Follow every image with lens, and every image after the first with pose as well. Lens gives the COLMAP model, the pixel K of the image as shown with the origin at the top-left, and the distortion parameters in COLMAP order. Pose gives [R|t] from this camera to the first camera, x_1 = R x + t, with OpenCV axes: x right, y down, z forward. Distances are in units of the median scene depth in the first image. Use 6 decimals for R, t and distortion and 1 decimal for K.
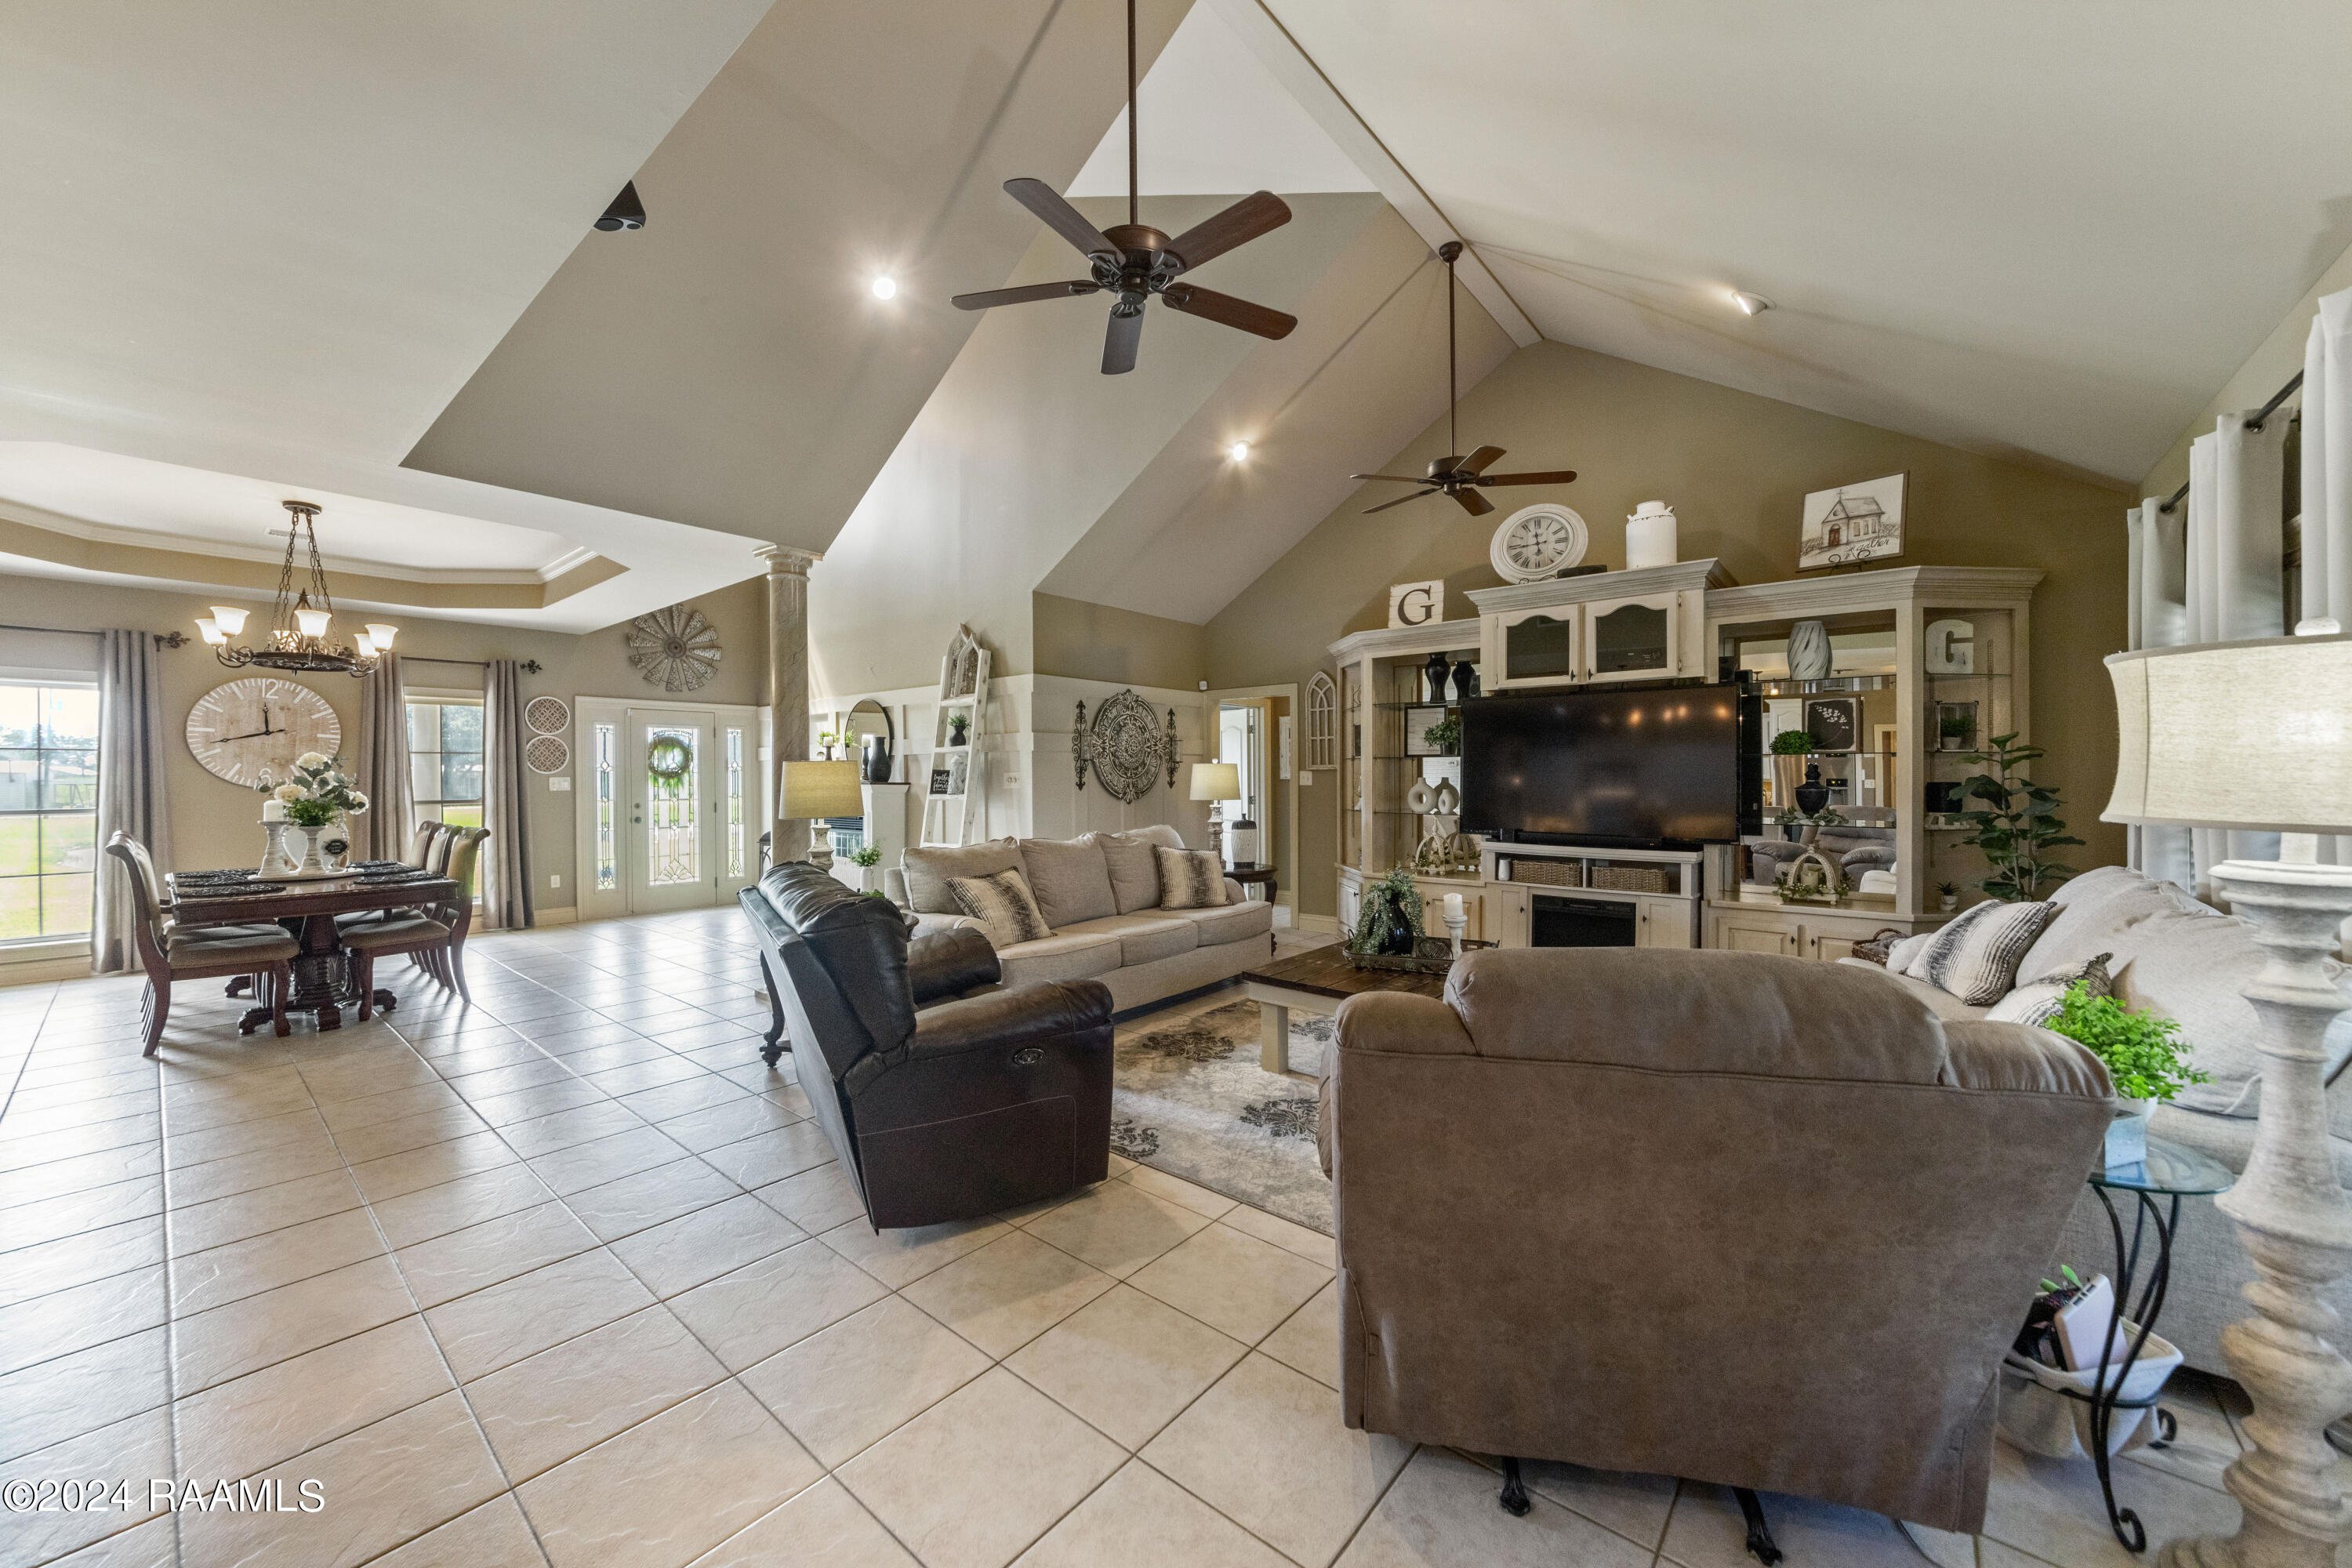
lens RADIAL K [[892.2, 0, 1149.0], [0, 892.2, 768.0], [0, 0, 1]] dist [-0.007447, 0.002491]
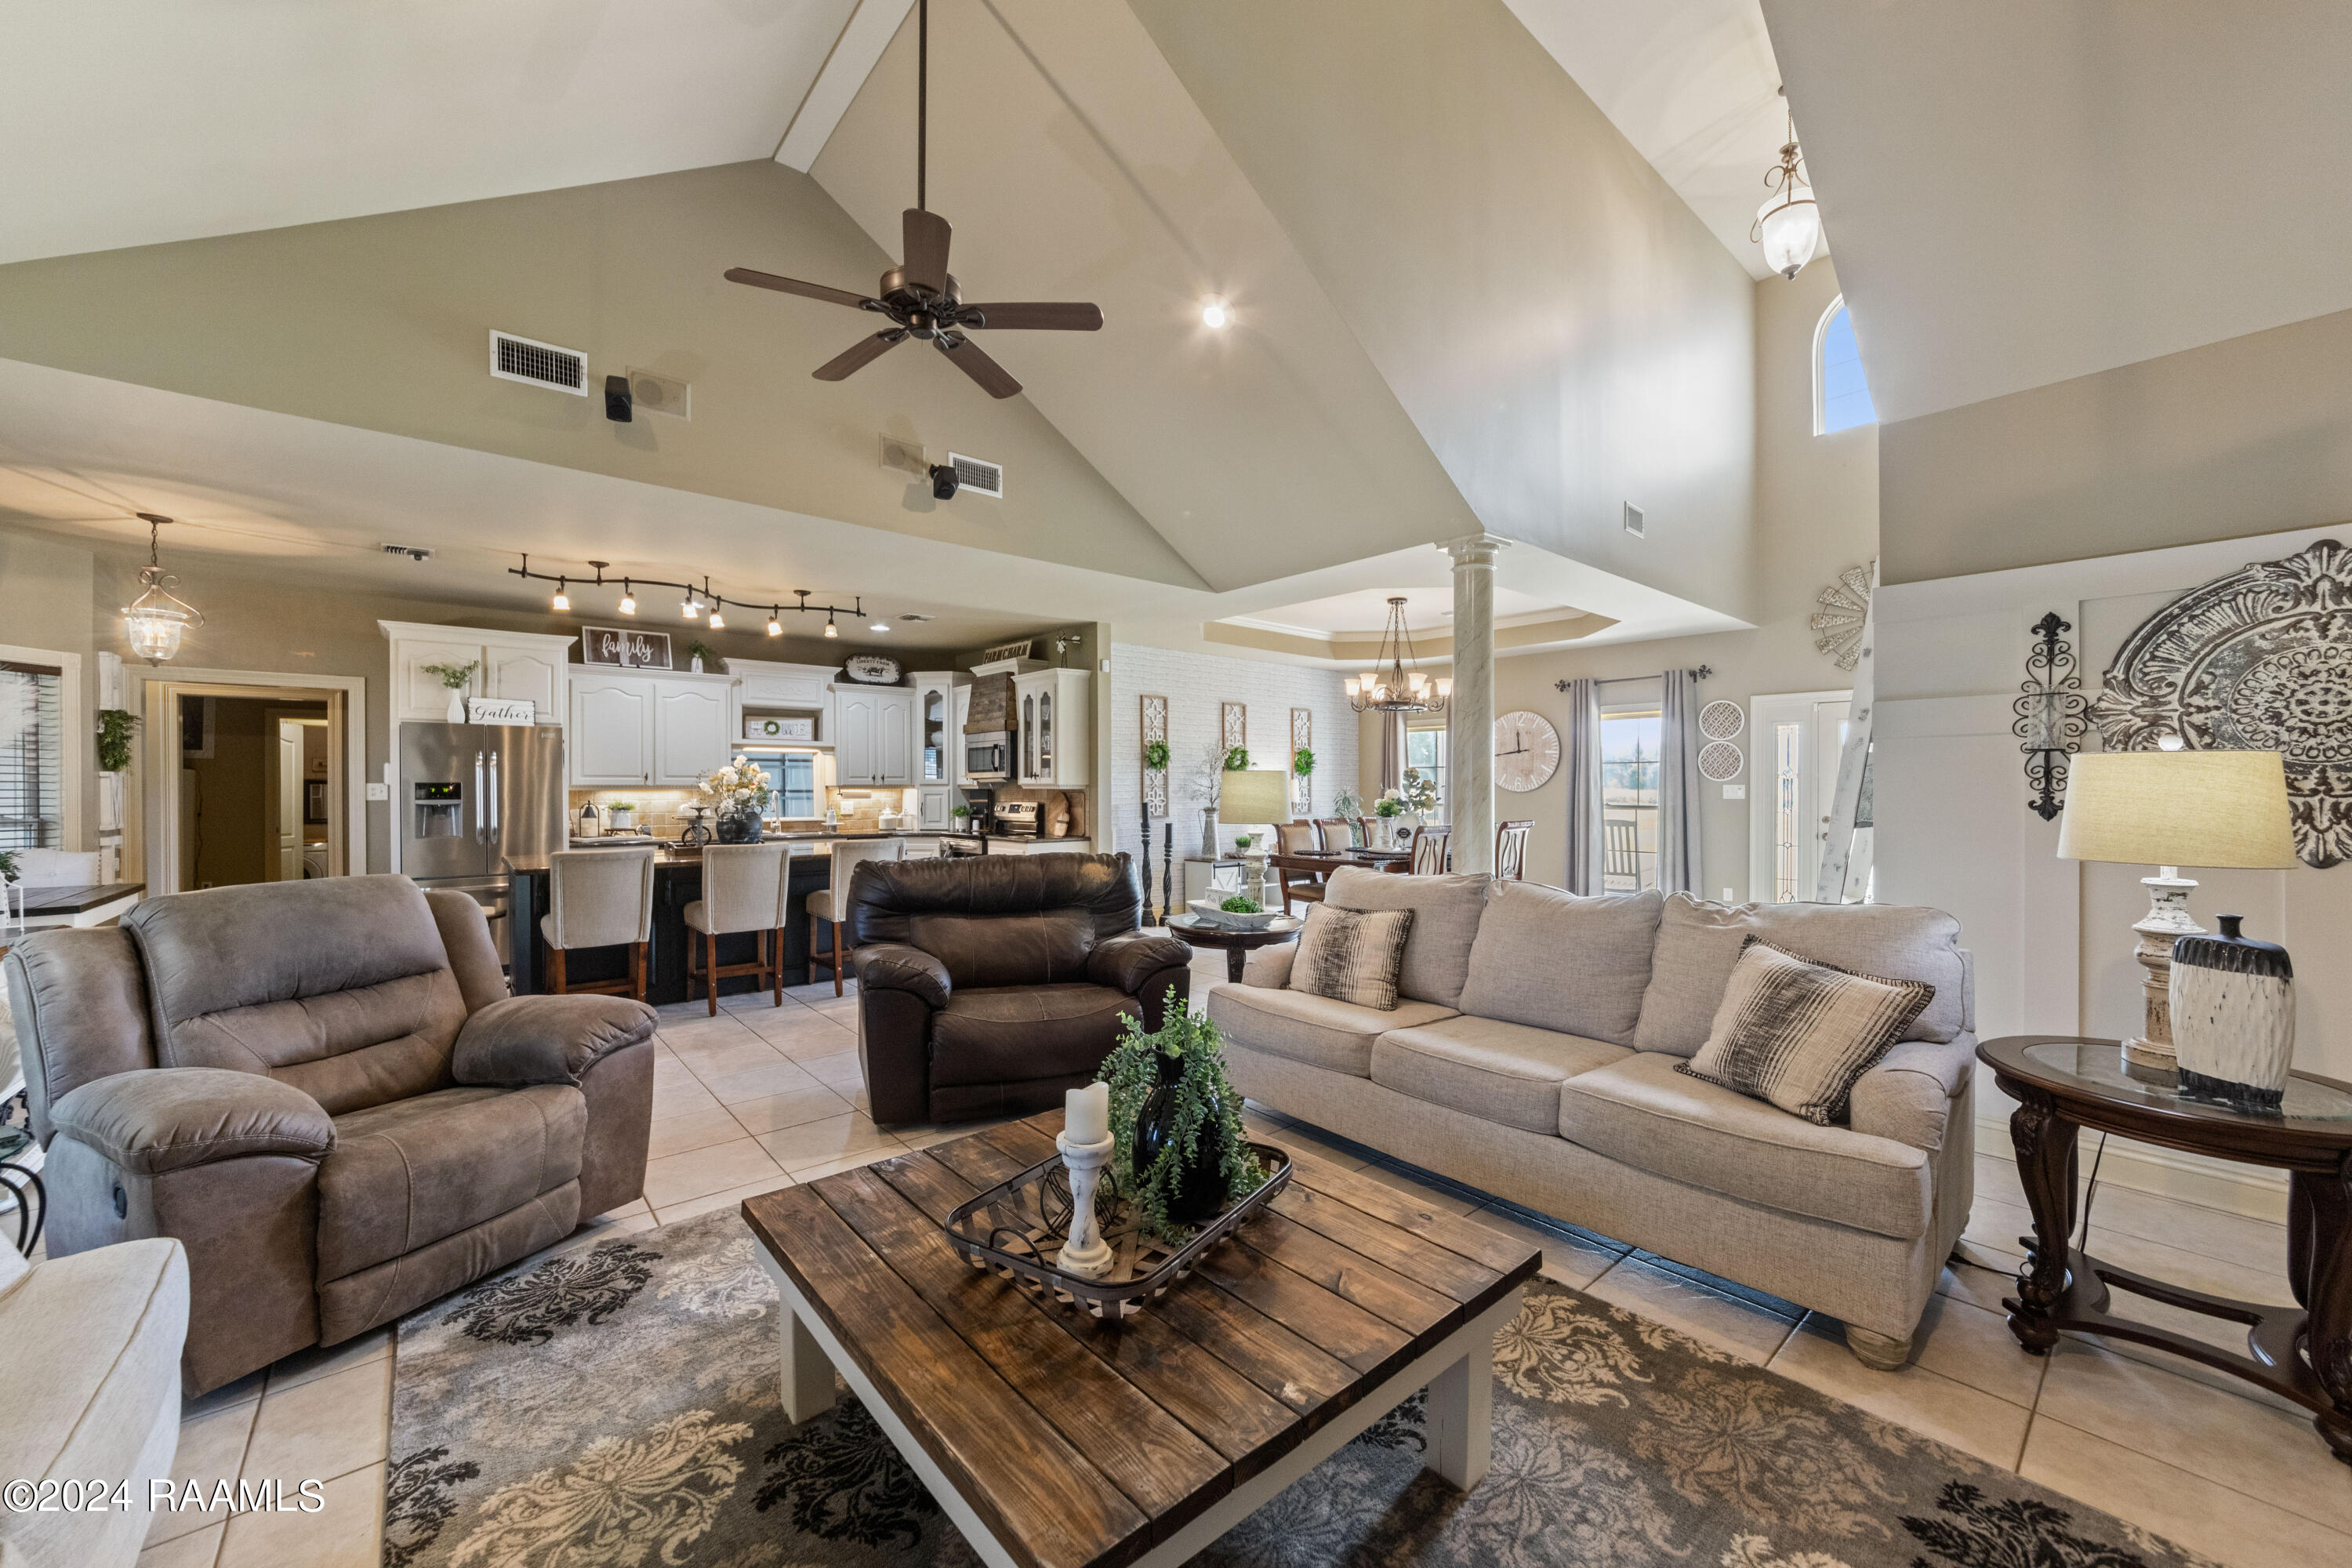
lens RADIAL K [[892.2, 0, 1164.7], [0, 892.2, 794.1], [0, 0, 1]] dist [-0.007447, 0.002491]
pose [[-0.153752, 0.013424, -0.988018, 0.575267], [0.008438, 0.999889, 0.012273, 0.006210], [0.988073, -0.006450, -0.153848, 0.847436]]
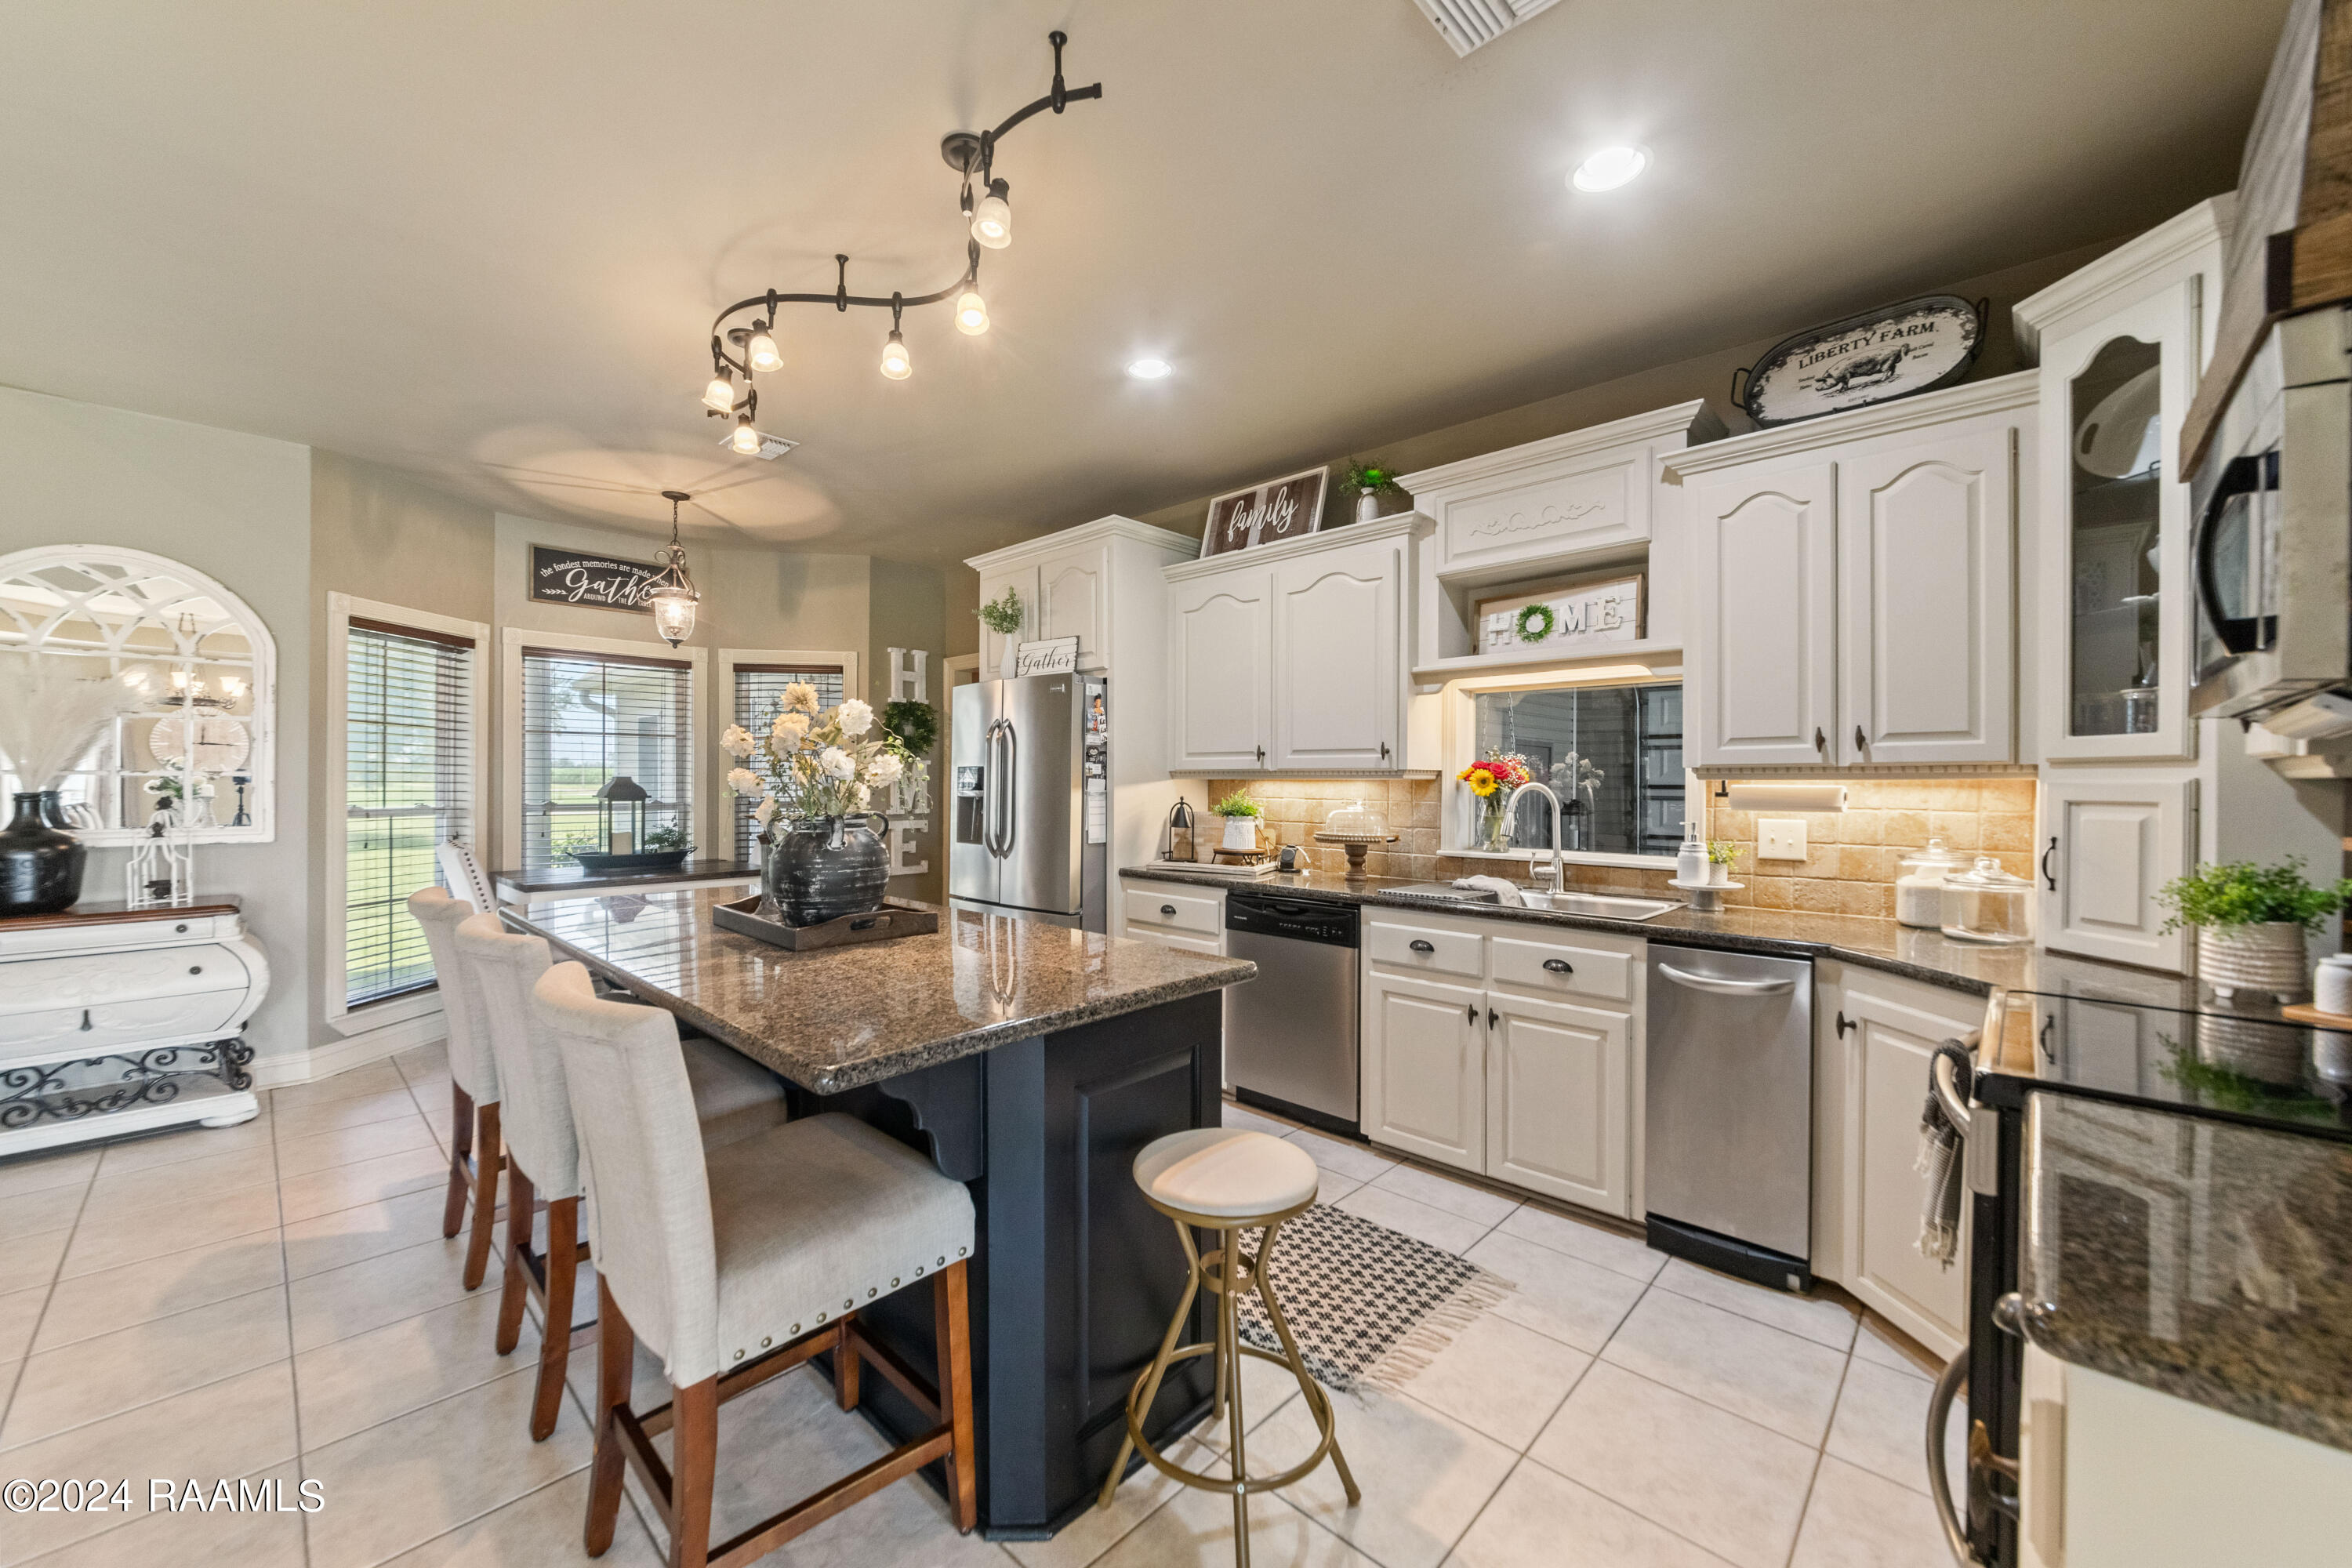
lens RADIAL K [[892.2, 0, 1149.8], [0, 892.2, 787.2], [0, 0, 1]] dist [-0.007447, 0.002491]
pose [[-0.998344, 0.001030, 0.057509, -0.606383], [0.001041, 0.999999, 0.000157, 0.016178], [-0.057508, 0.000217, -0.998345, 0.563416]]
